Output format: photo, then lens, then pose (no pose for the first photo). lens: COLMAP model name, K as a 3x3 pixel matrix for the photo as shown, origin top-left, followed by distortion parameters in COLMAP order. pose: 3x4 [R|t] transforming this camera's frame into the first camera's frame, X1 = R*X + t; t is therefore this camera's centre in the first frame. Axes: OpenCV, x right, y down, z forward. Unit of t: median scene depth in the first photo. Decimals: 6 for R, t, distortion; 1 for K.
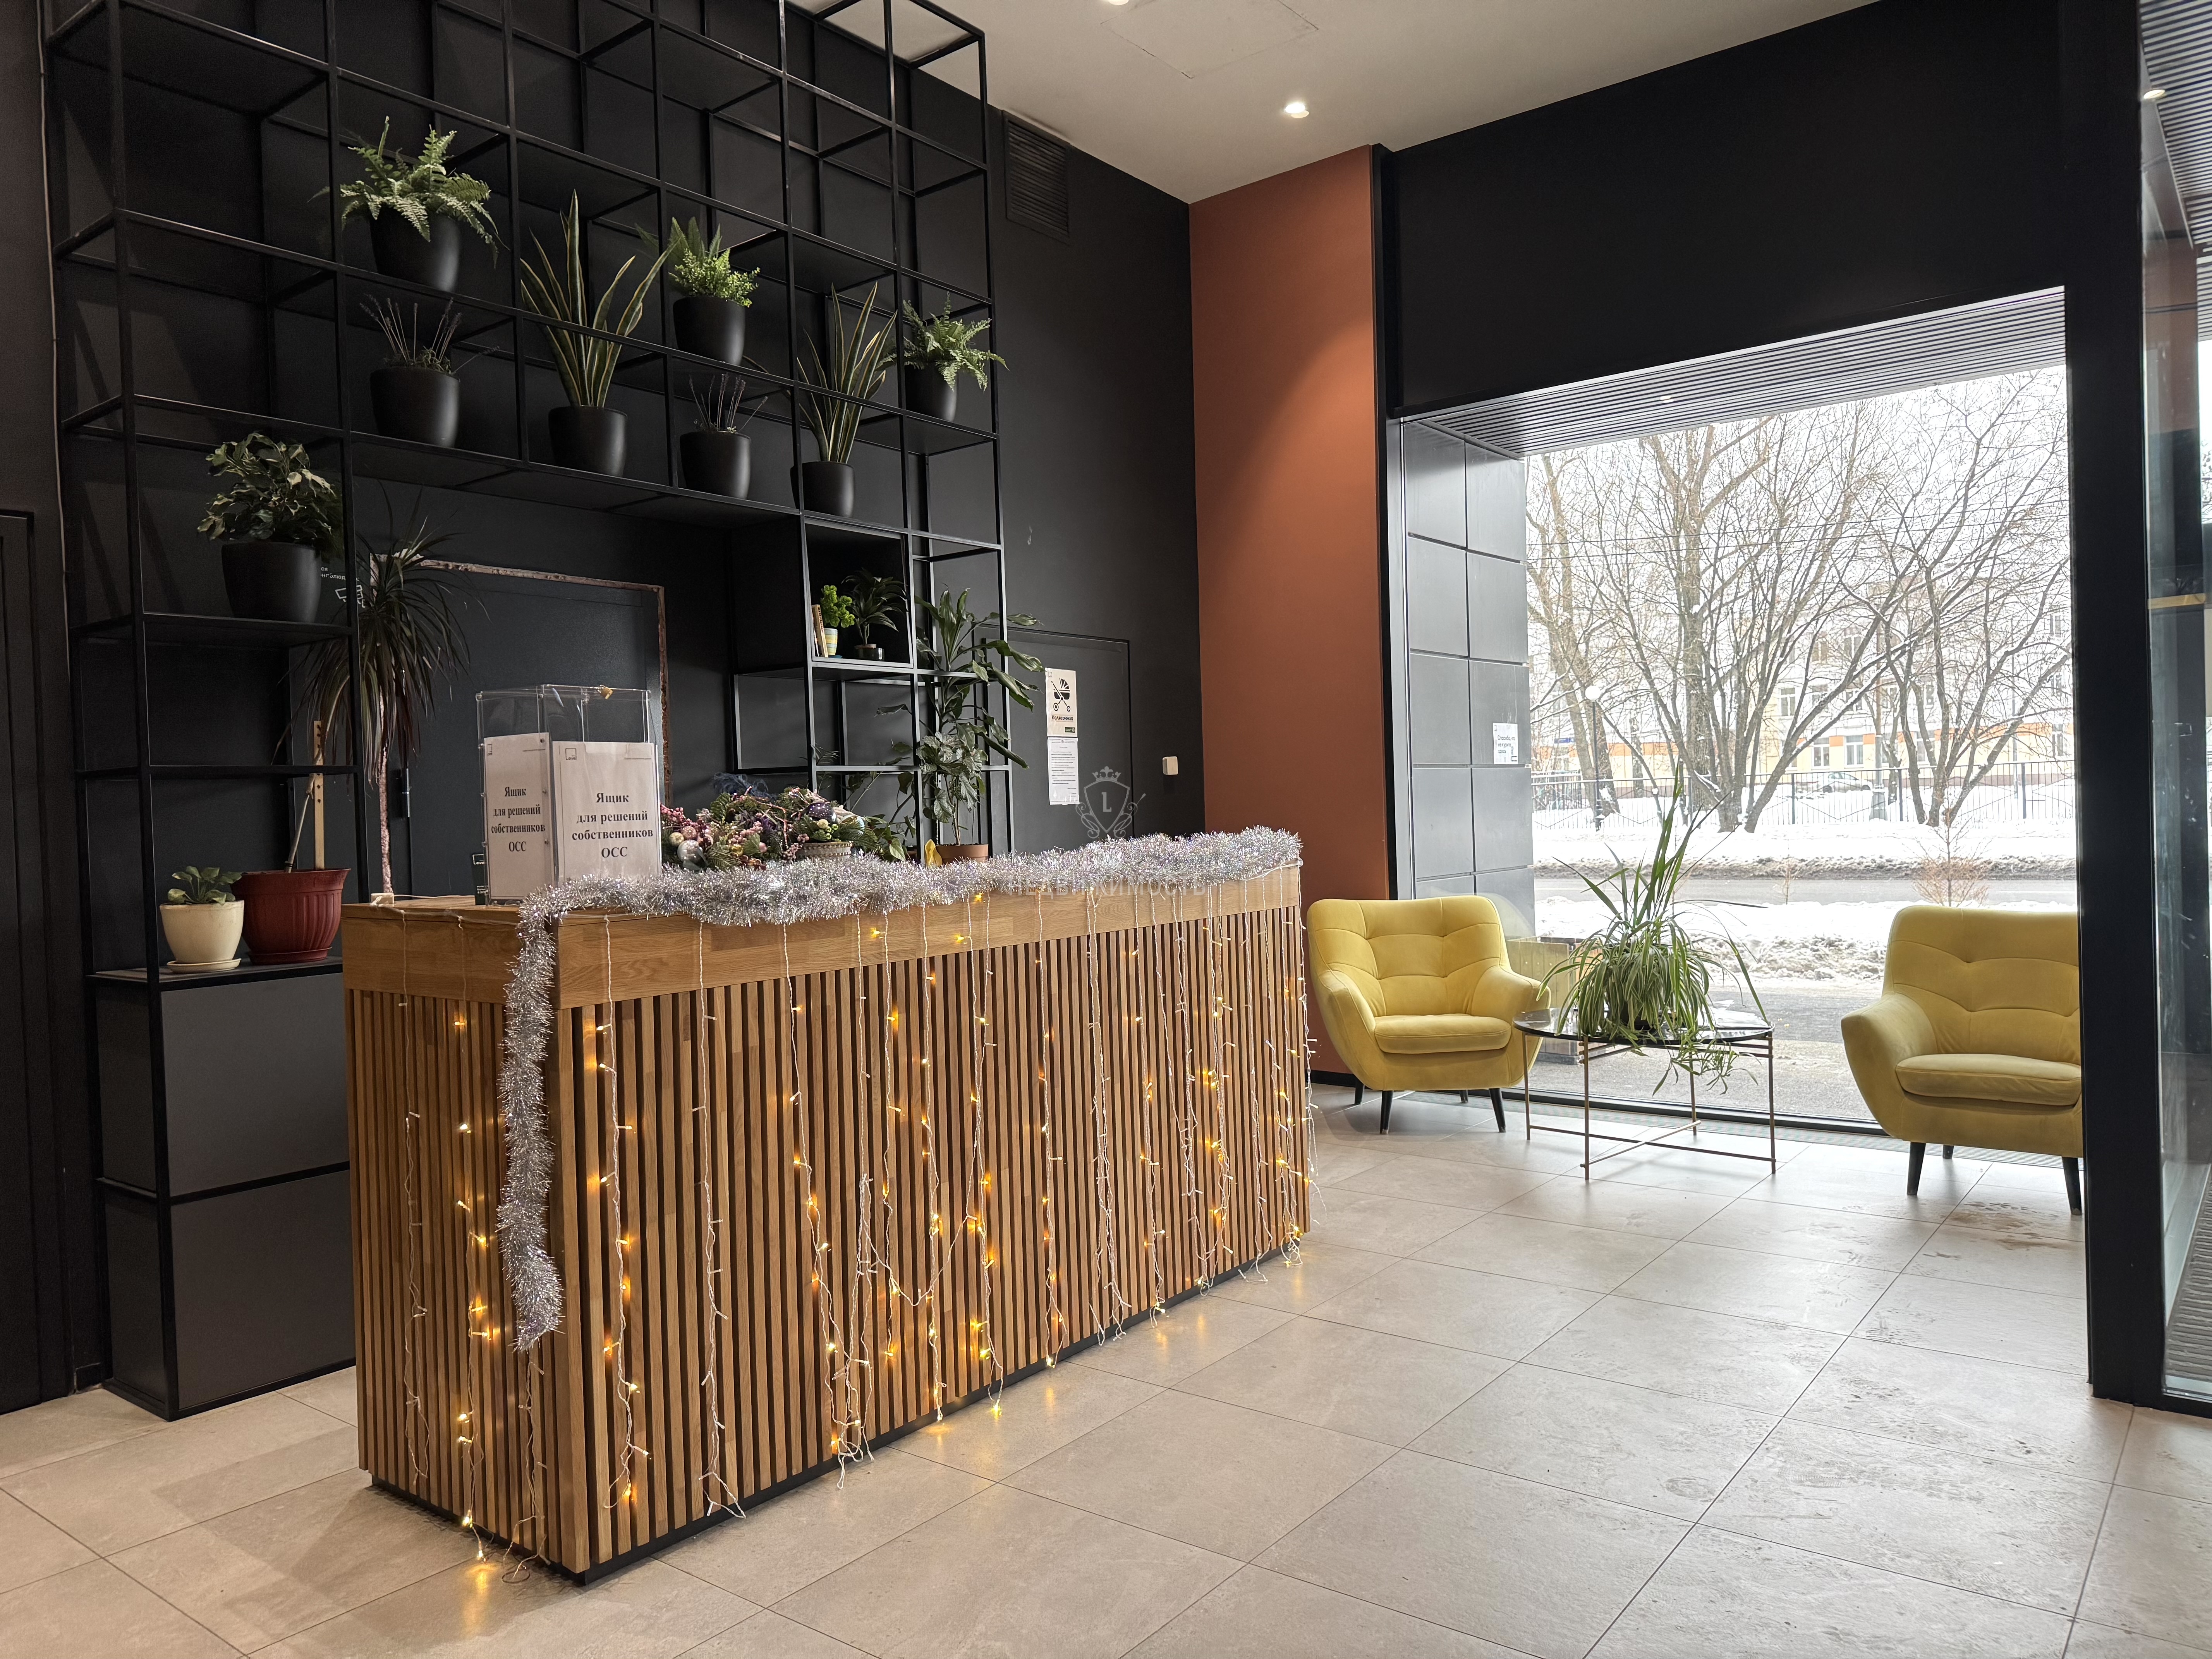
lens RADIAL K [[1551.5, 0, 1111.0], [0, 1551.5, 842.2], [0, 0, 1]] dist [0.036964, -0.042008]
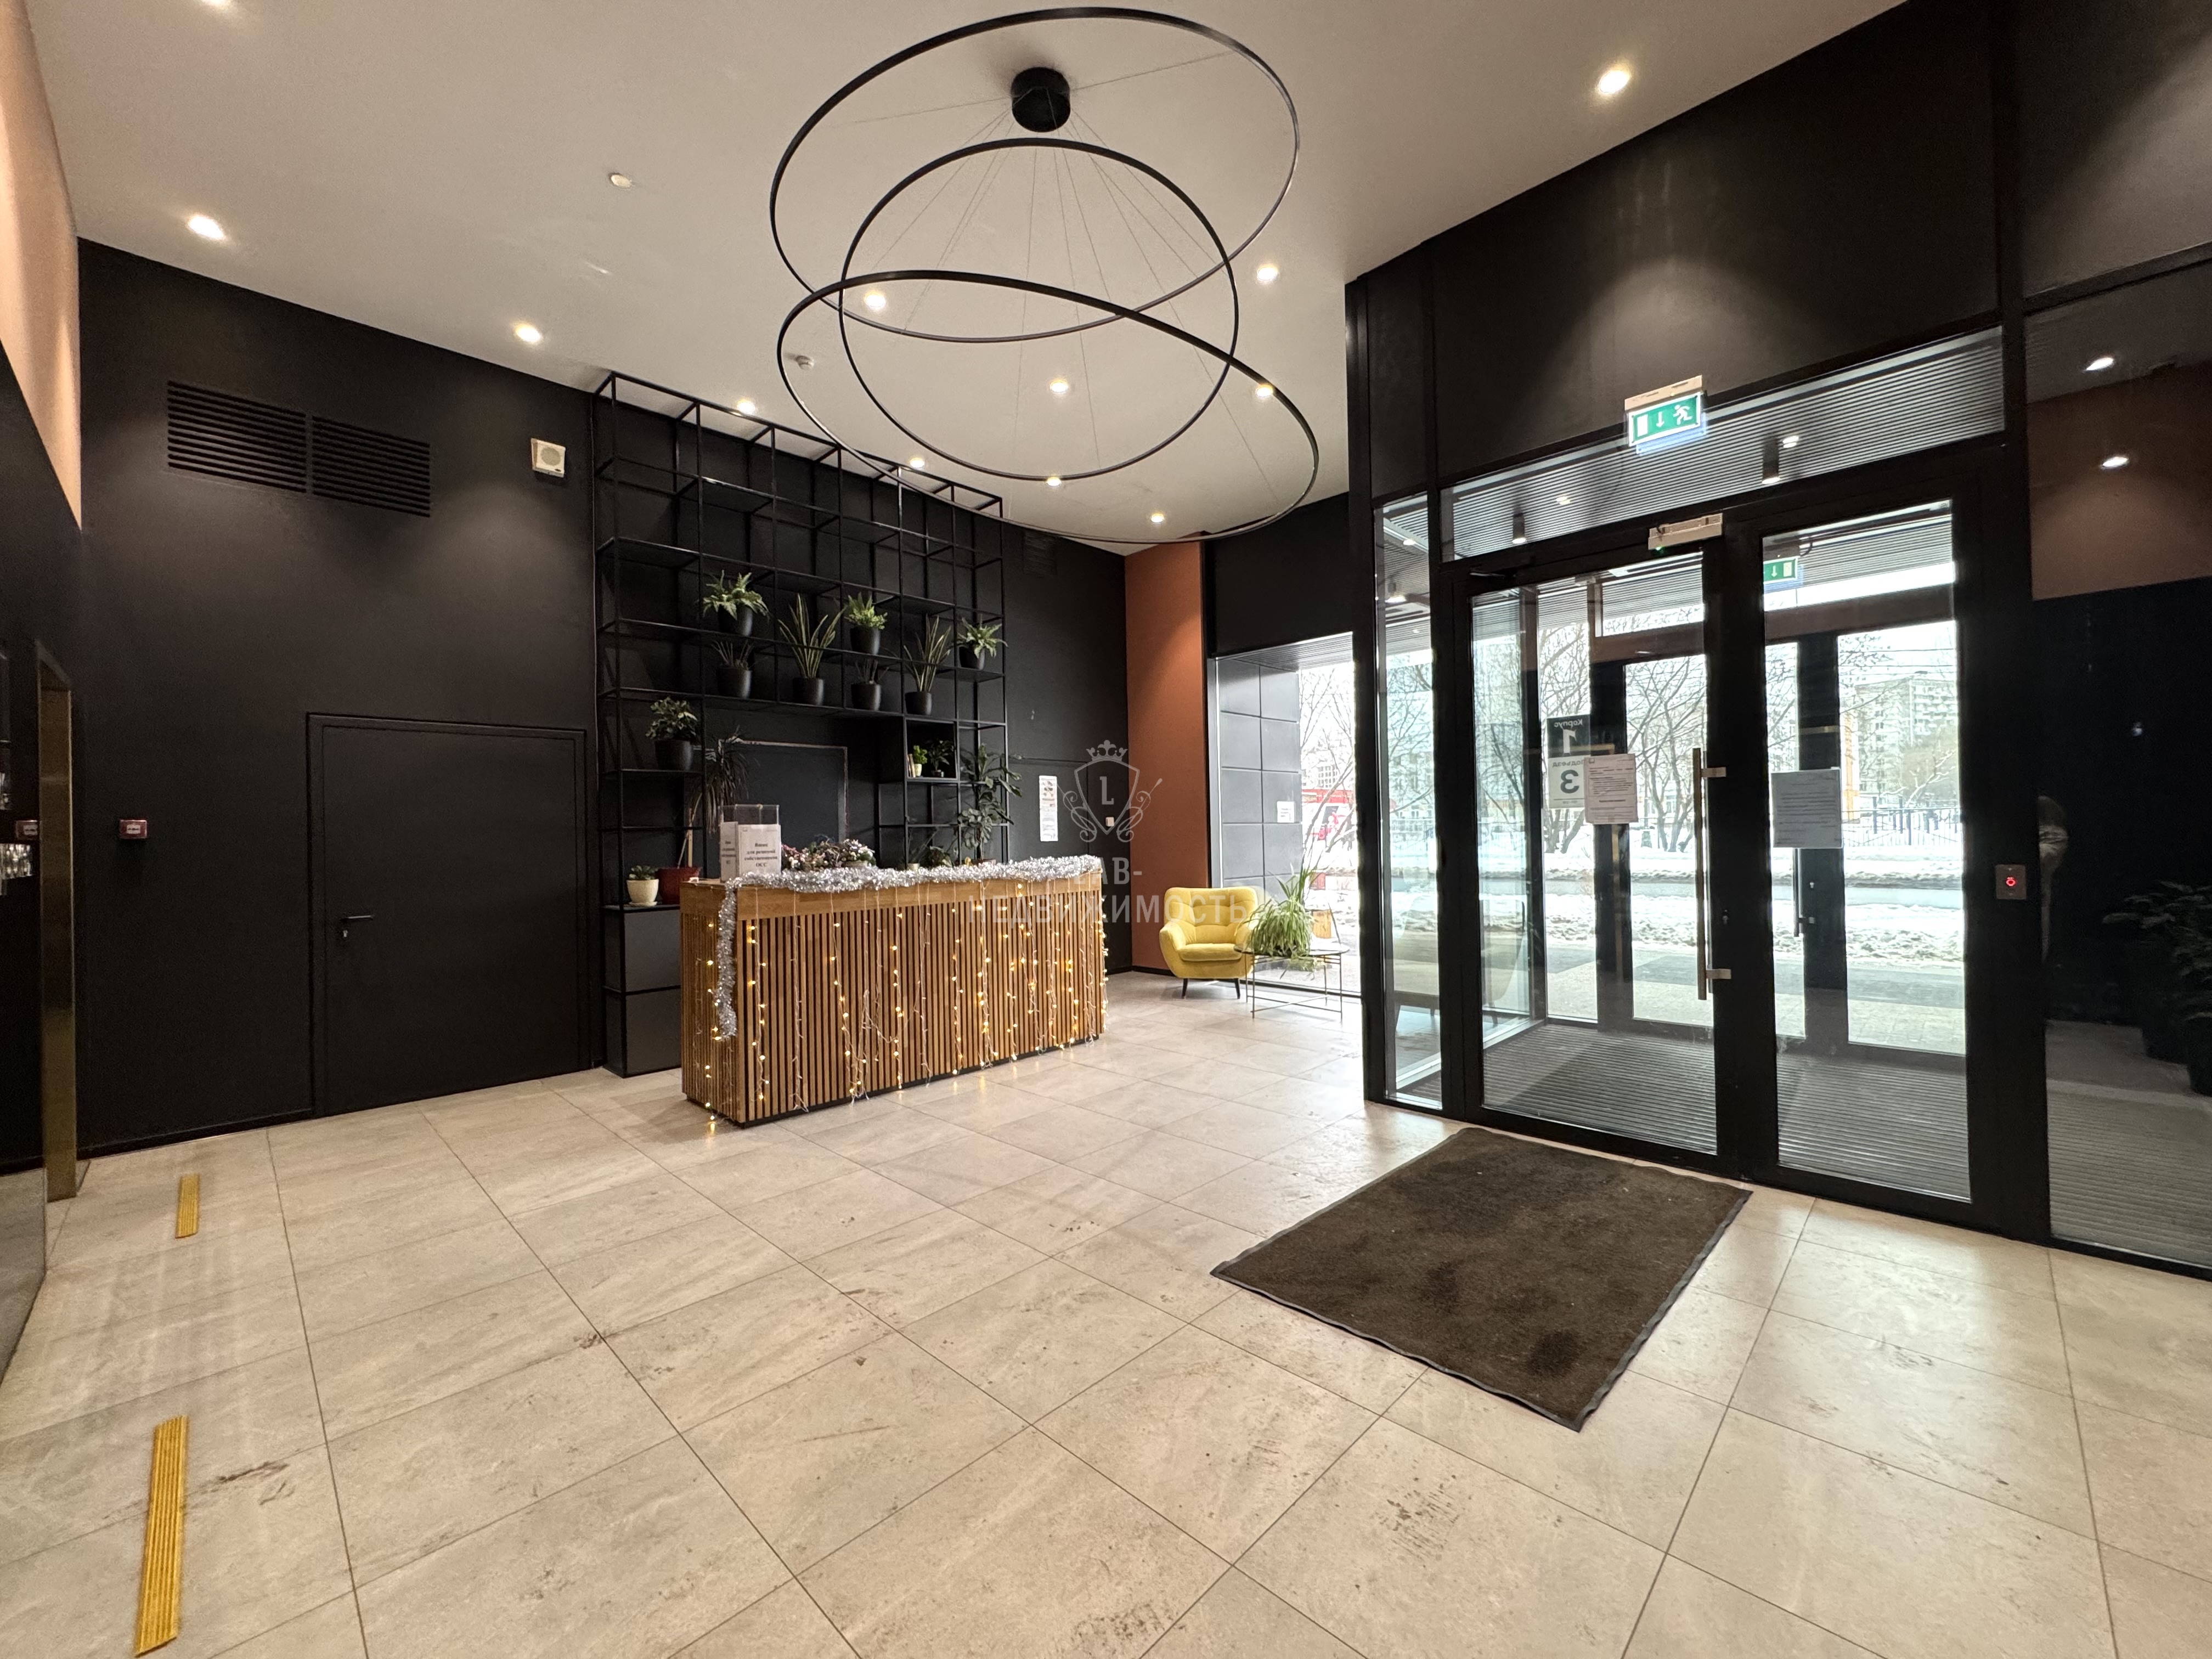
lens RADIAL K [[885.1, 0, 1113.0], [0, 885.1, 827.3], [0, 0, 1]] dist [-0.013168, 0.000150]
pose [[0.994074, 0.012481, -0.107984, 0.326279], [-0.015447, 0.999525, -0.026673, -0.019499], [0.107600, 0.028183, 0.993795, -0.343263]]
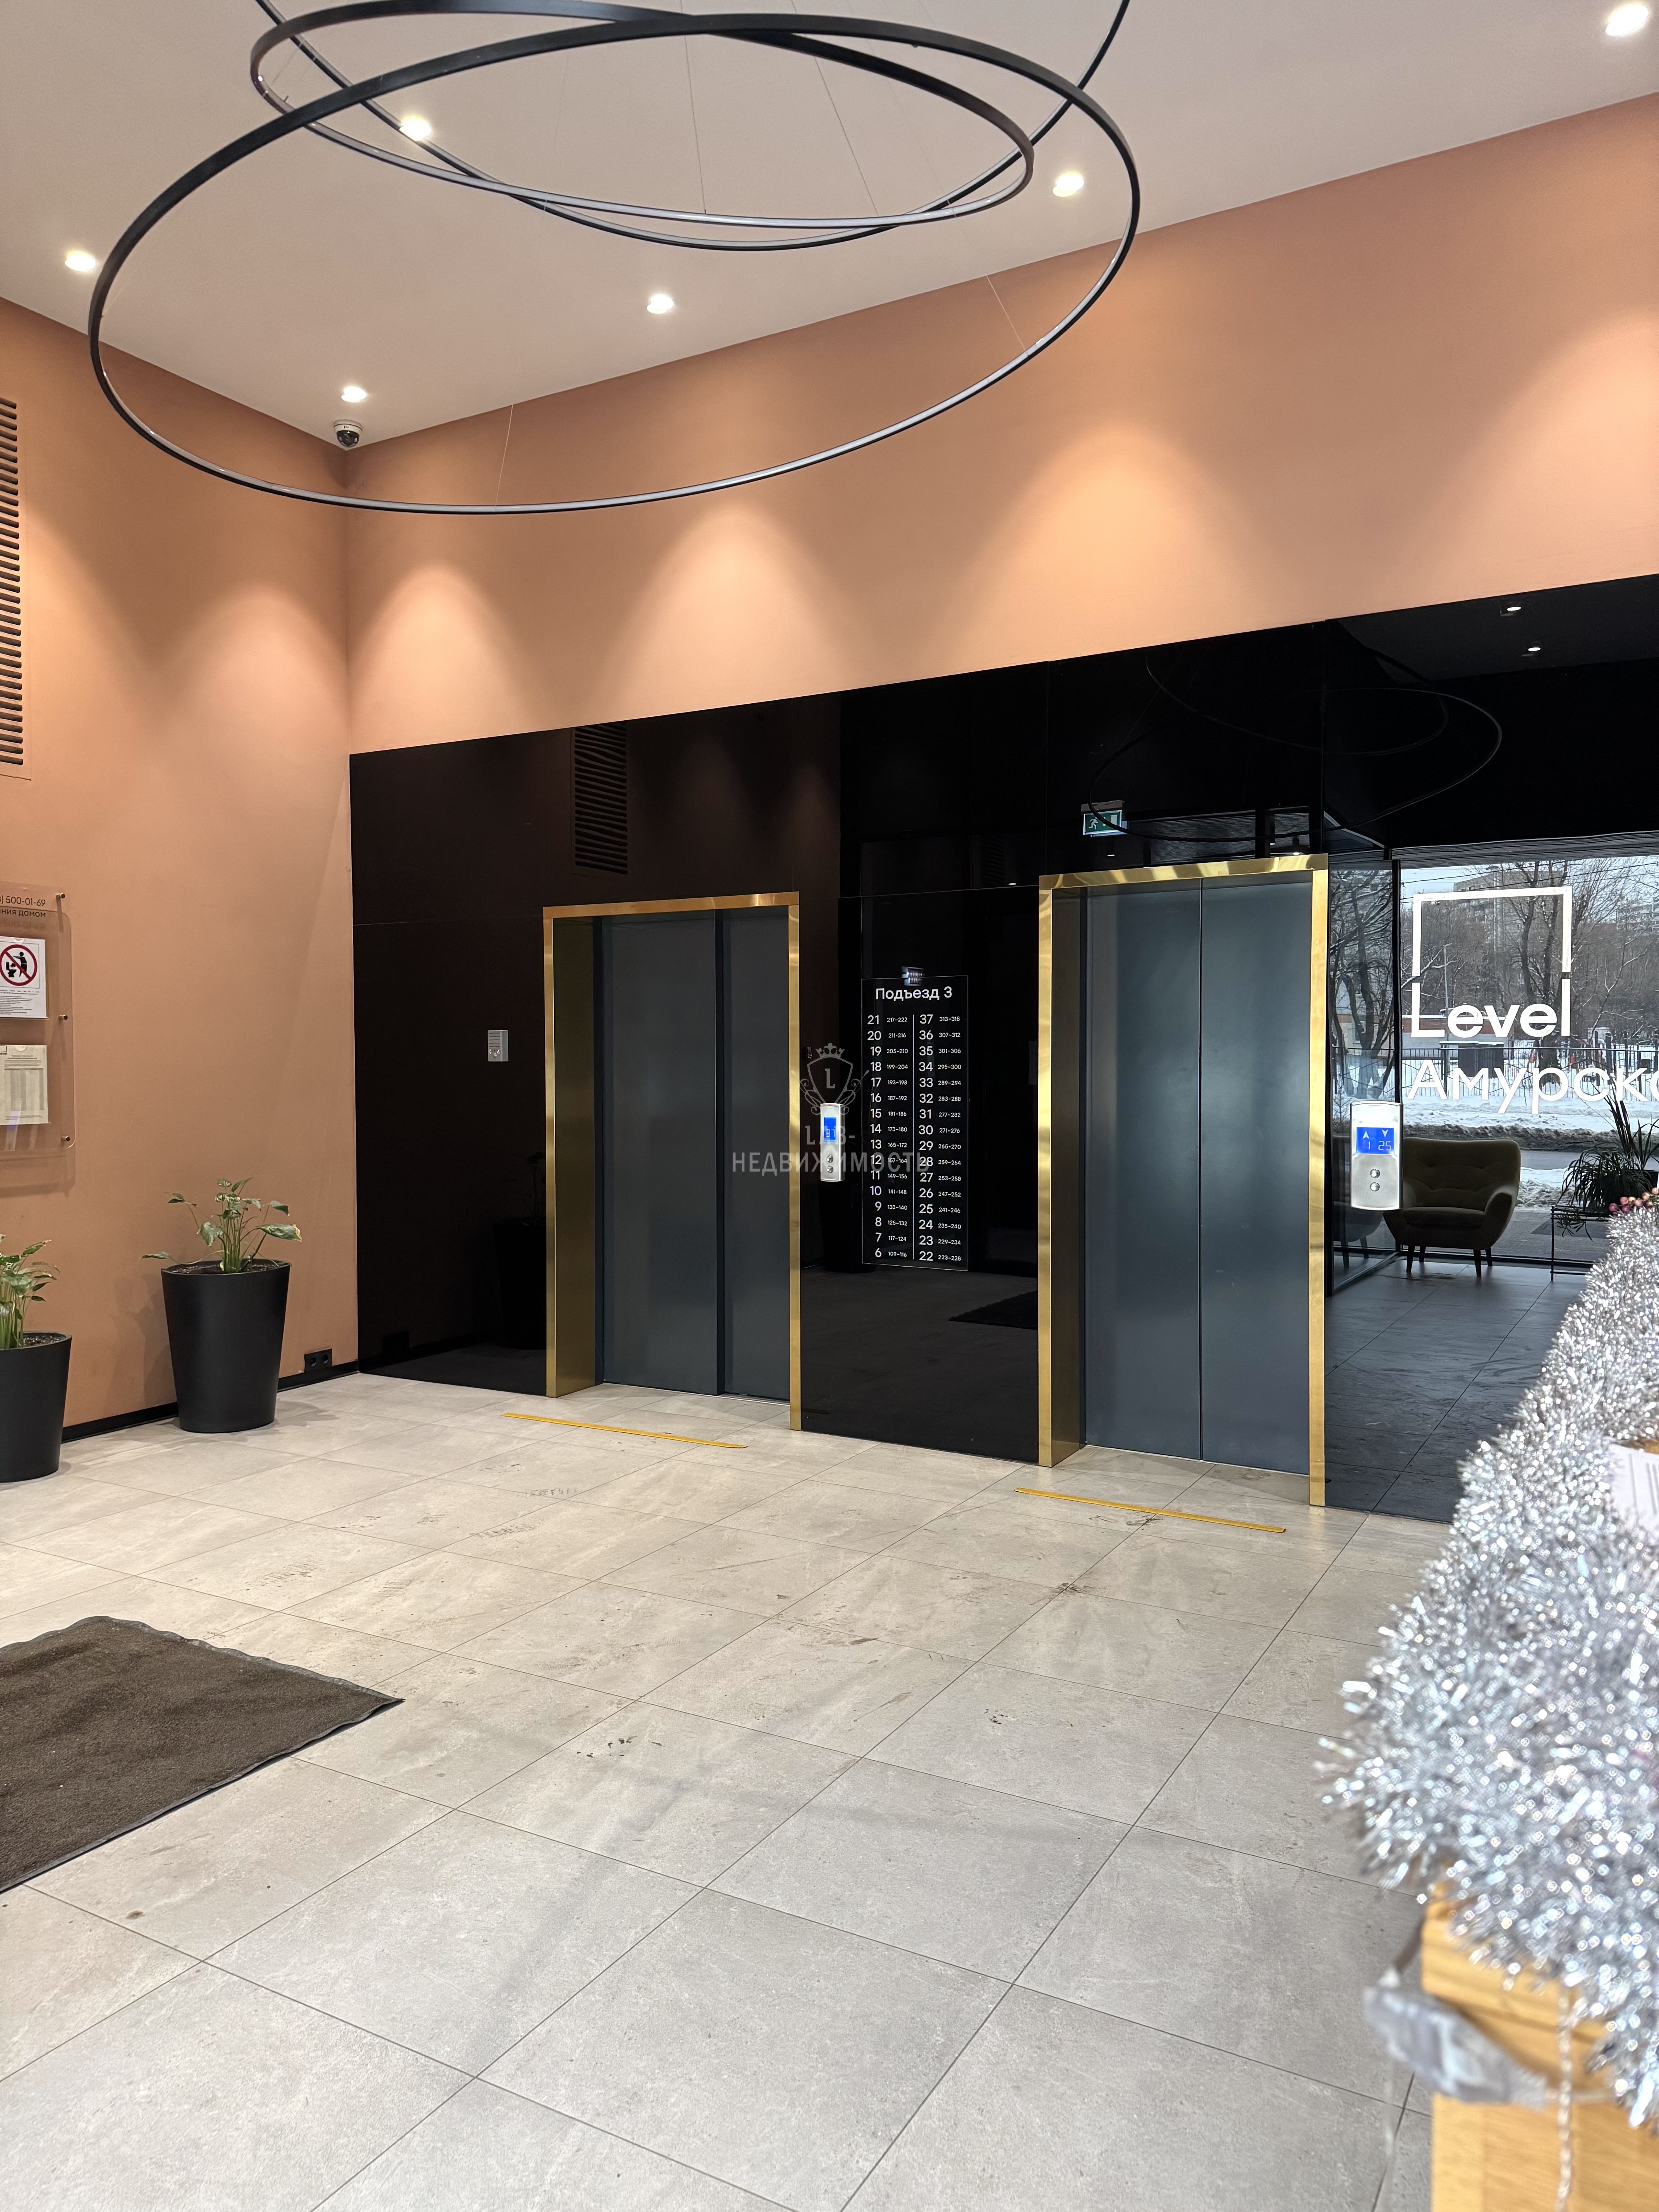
lens RADIAL K [[1551.5, 0, 830.0], [0, 1551.5, 1103.0], [0, 0, 1]] dist [0.036964, -0.042008]
pose [[-0.988763, 0.038269, -0.144512, 0.202953], [0.030311, 0.997921, 0.056876, -0.071967], [0.146388, 0.051856, -0.987867, 1.320658]]
